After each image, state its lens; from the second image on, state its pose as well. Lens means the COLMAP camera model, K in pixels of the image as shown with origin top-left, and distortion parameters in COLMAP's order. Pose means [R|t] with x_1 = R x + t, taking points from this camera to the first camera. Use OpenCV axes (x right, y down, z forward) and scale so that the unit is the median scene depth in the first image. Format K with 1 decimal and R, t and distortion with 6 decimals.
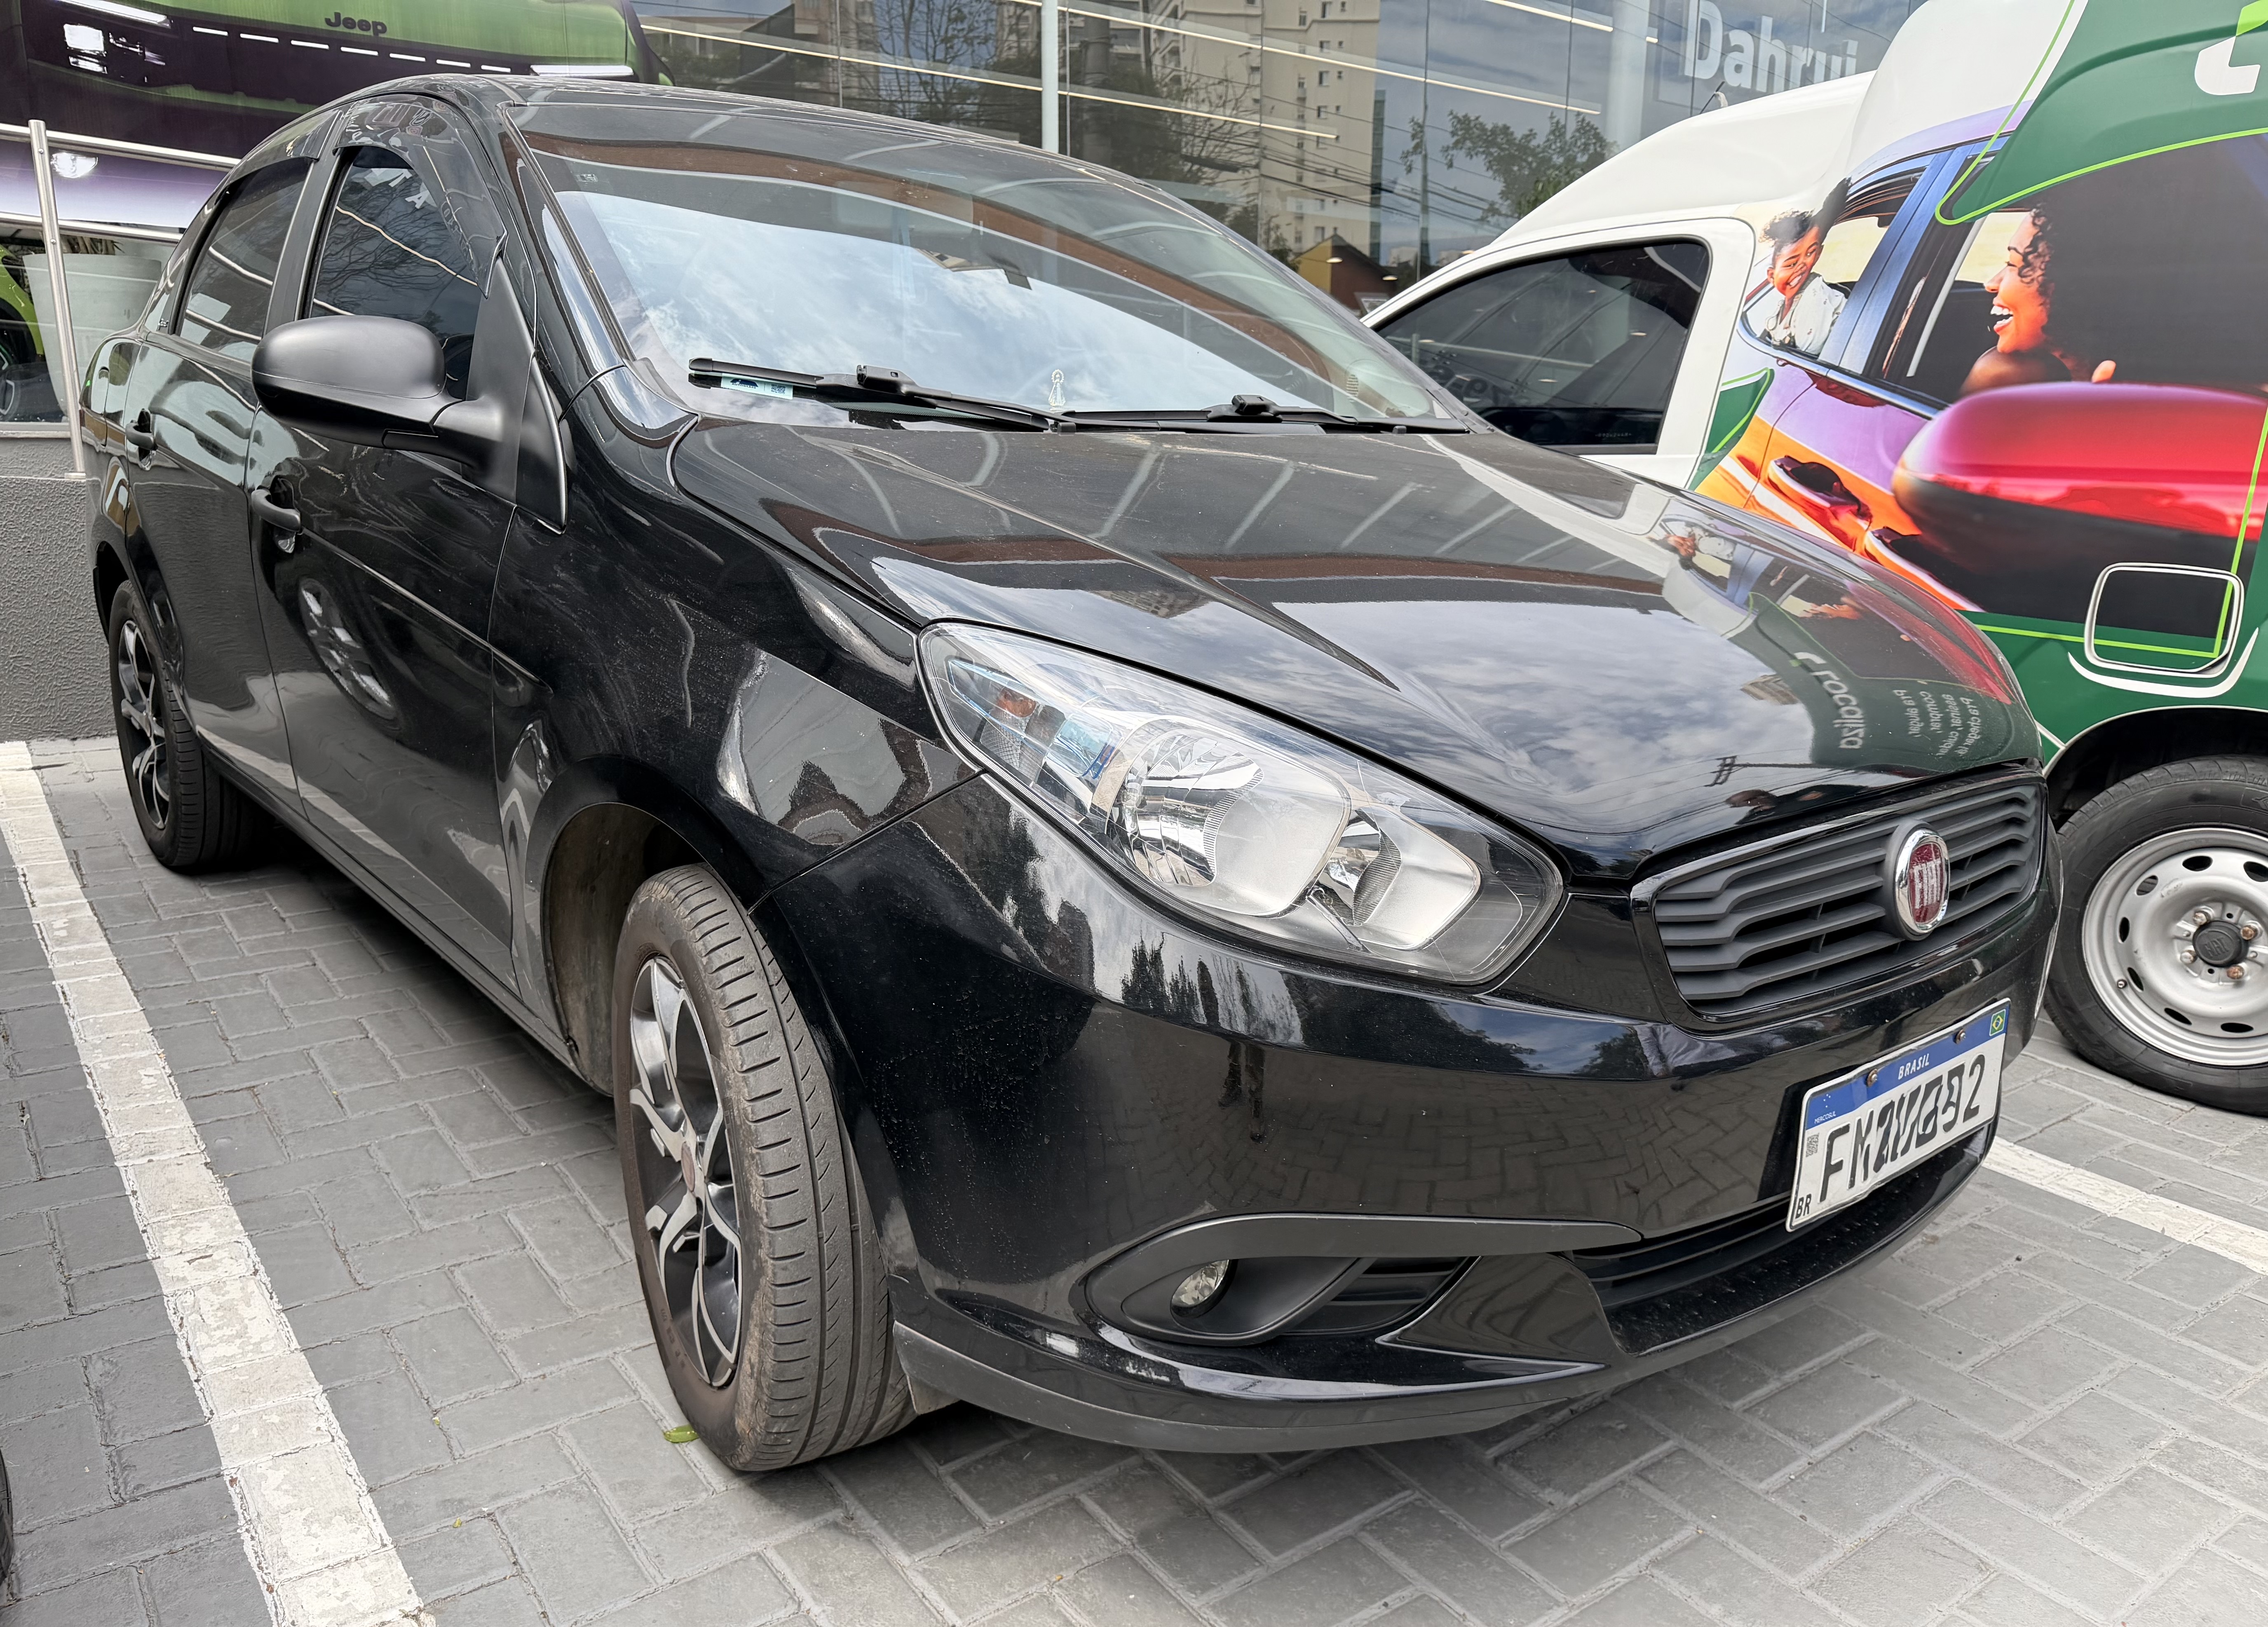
lens RADIAL K [[1633.3, 0, 1134.0], [0, 1633.3, 813.5], [0, 0, 1]] dist [-0.010231, -0.008700]
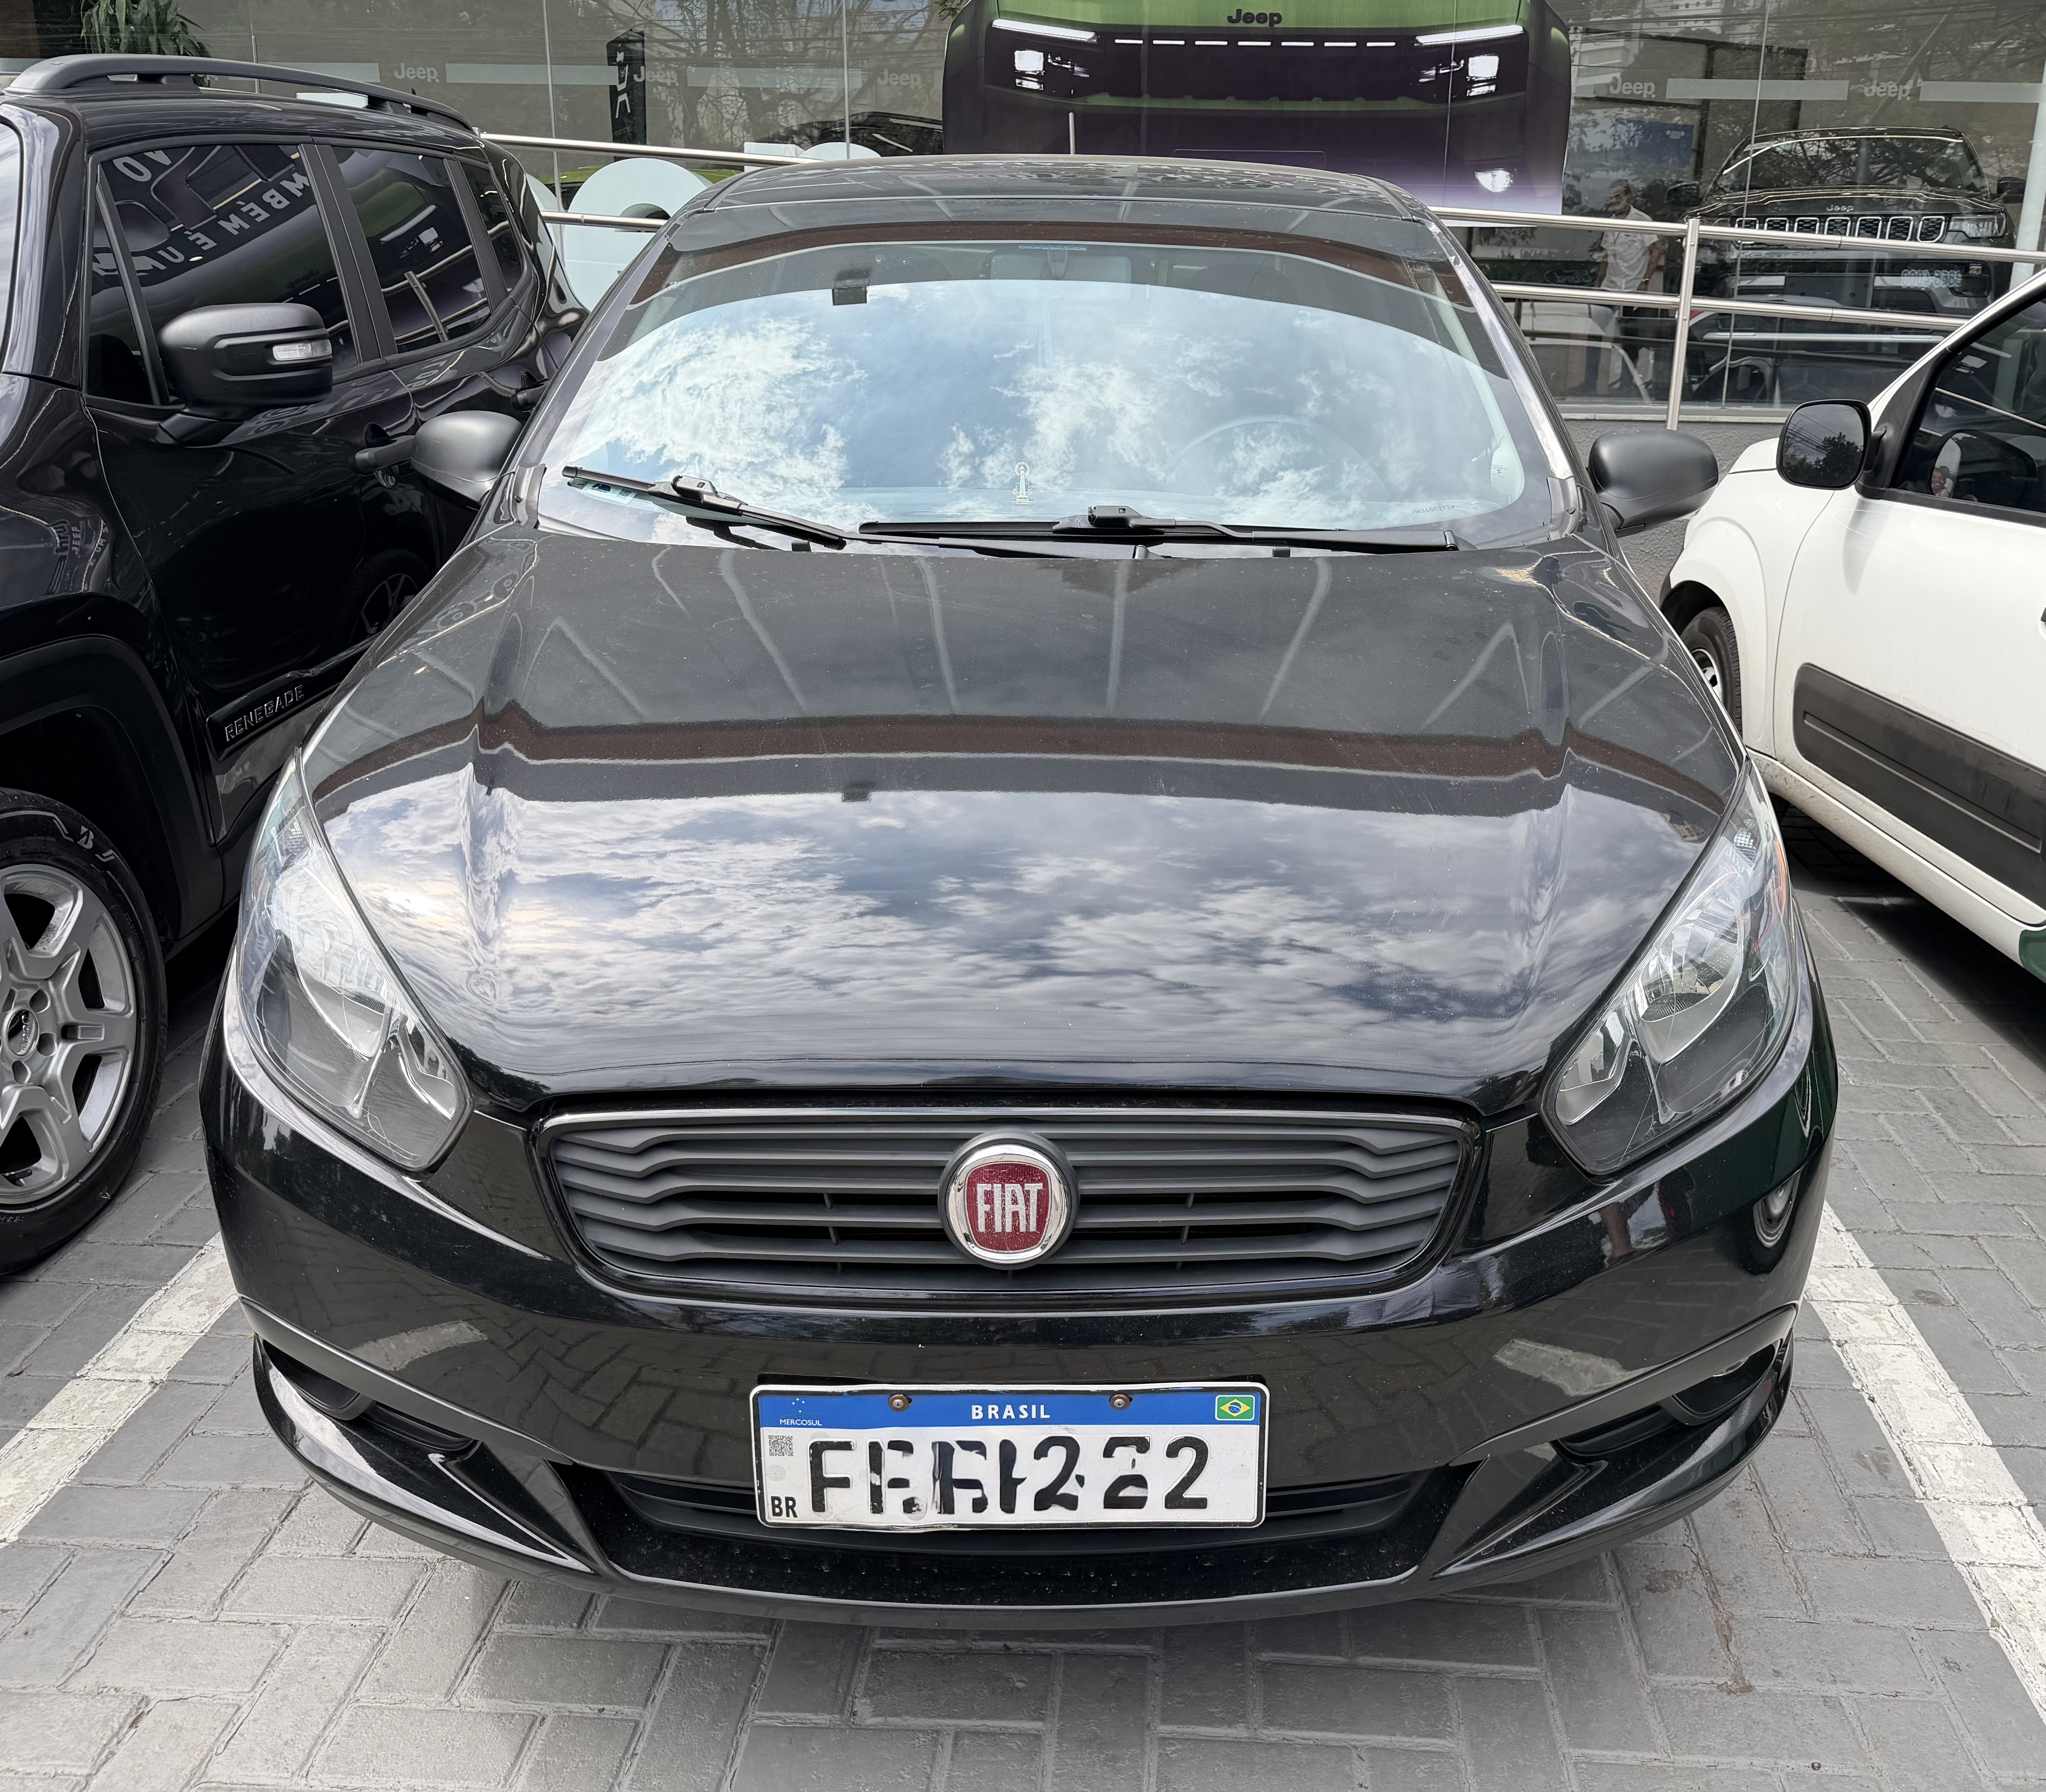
lens RADIAL K [[1635.1, 0, 1029.3], [0, 1635.1, 863.6], [0, 0, 1]] dist [0.000921, -0.029407]
pose [[0.792642, 0.176316, -0.583636, 0.141330], [-0.141259, 0.984333, 0.105521, -0.032811], [0.593097, -0.001197, 0.805130, 0.048871]]
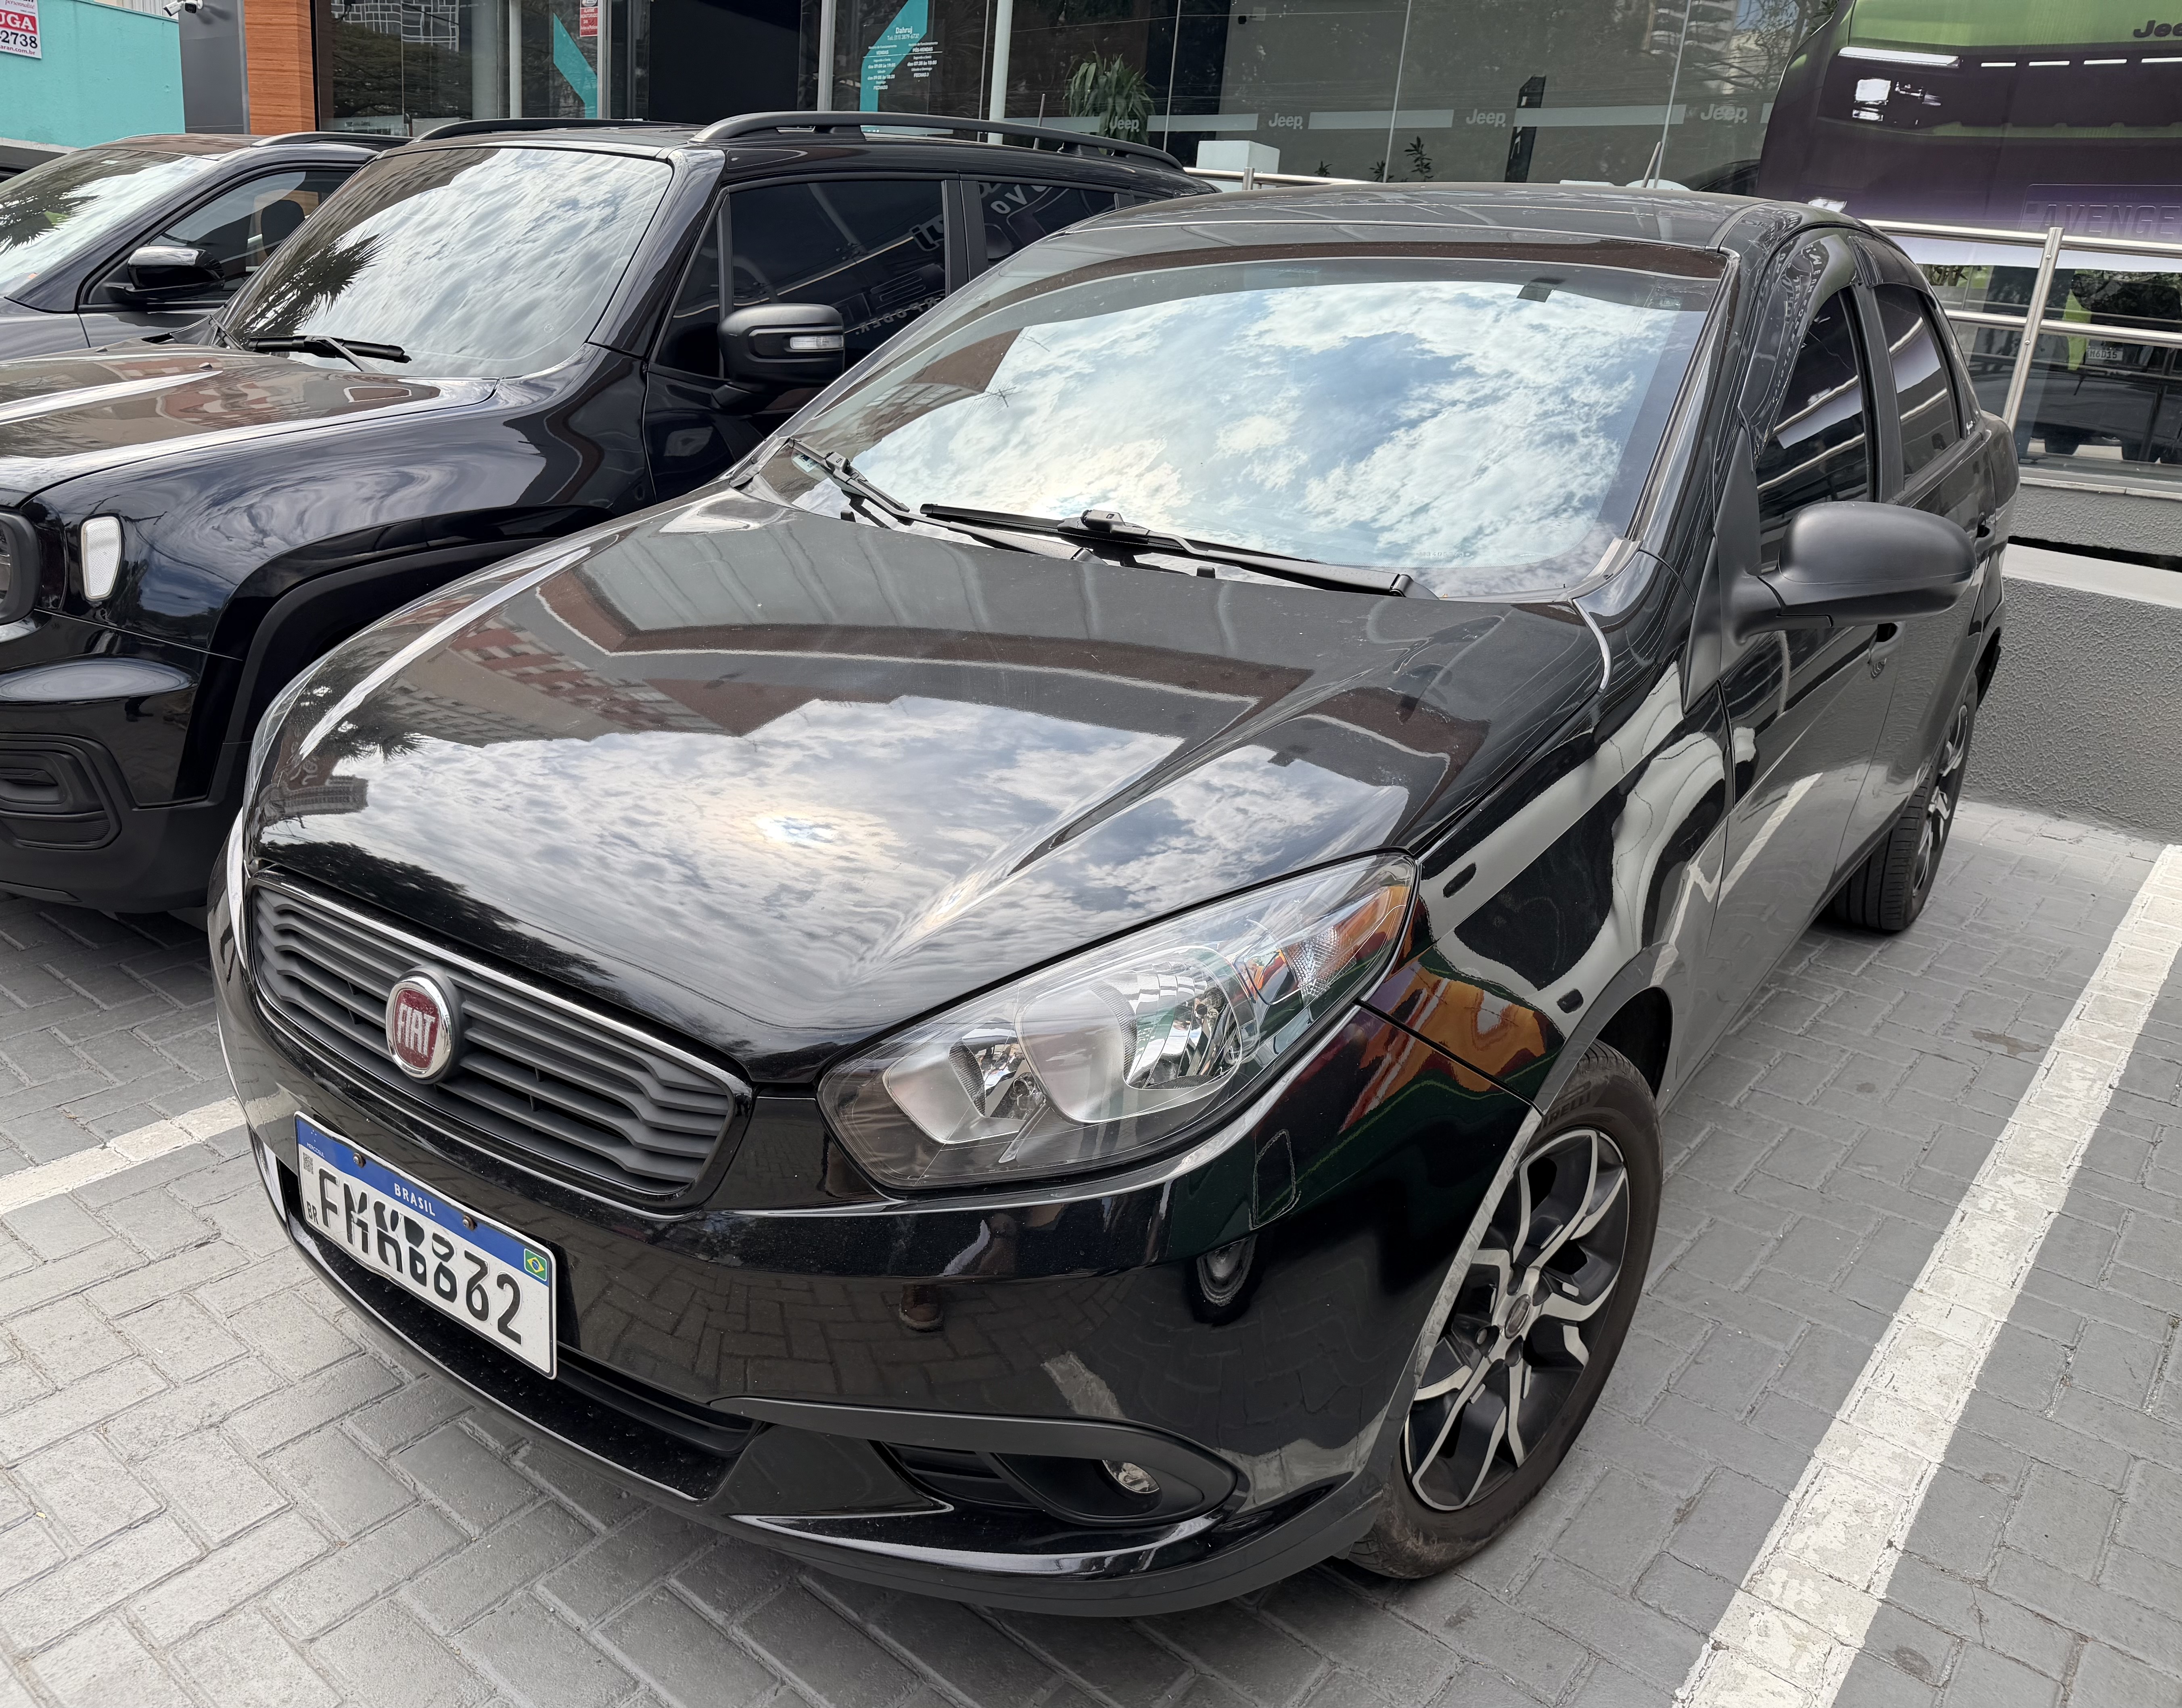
lens RADIAL K [[1573.7, 0, 1091.0], [0, 1573.7, 854.0], [0, 0, 1]] dist [-0.022741, 0.003274]
pose [[0.286689, 0.298103, -0.910464, 0.294988], [-0.280500, 0.934828, 0.217755, -0.083825], [0.916040, 0.192957, 0.351623, 0.256066]]
